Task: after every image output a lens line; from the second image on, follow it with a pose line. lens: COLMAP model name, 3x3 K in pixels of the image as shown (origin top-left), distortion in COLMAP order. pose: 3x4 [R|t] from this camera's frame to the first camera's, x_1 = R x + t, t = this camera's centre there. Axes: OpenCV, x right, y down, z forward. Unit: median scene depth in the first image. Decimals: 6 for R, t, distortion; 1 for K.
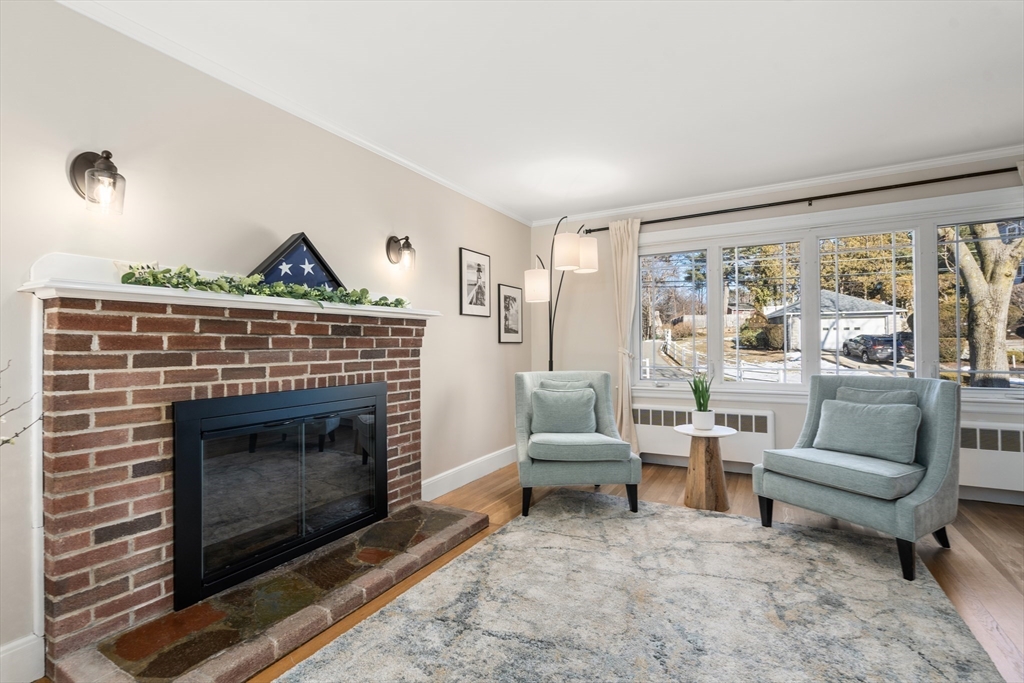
lens RADIAL K [[467.8, 0, 512.0], [0, 467.8, 341.5], [0, 0, 1]] dist [0.001378, 0.000070]
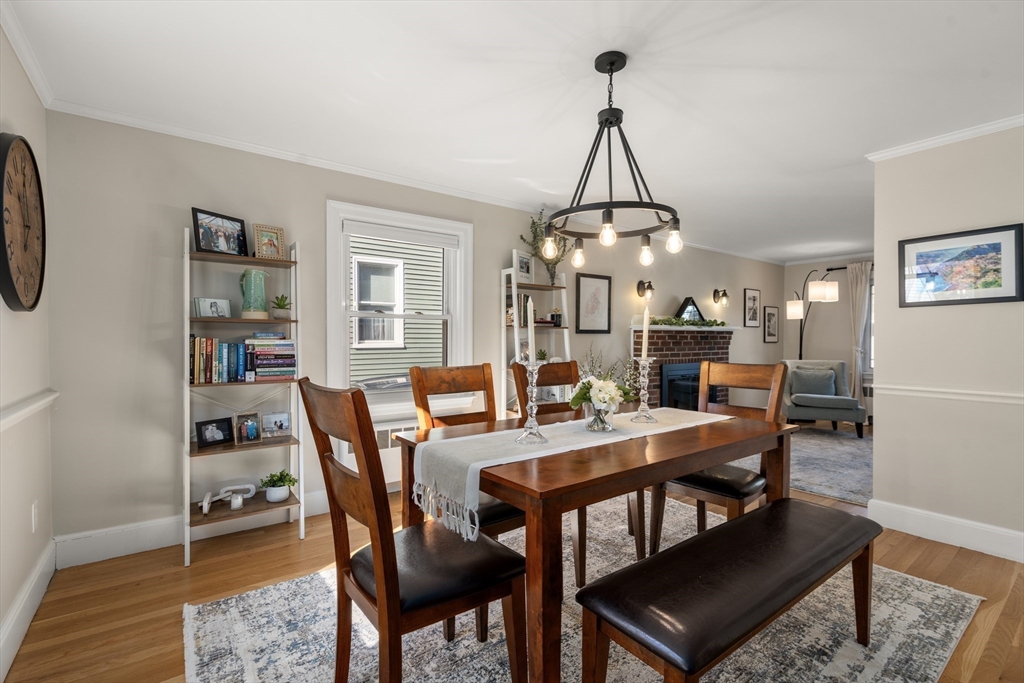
lens RADIAL K [[467.8, 0, 512.0], [0, 467.8, 341.5], [0, 0, 1]] dist [0.001378, 0.000070]
pose [[0.915948, 0.009612, -0.401181, -0.214758], [-0.003273, 0.999859, 0.016482, -0.028451], [0.401283, -0.013784, 0.915850, -1.025798]]
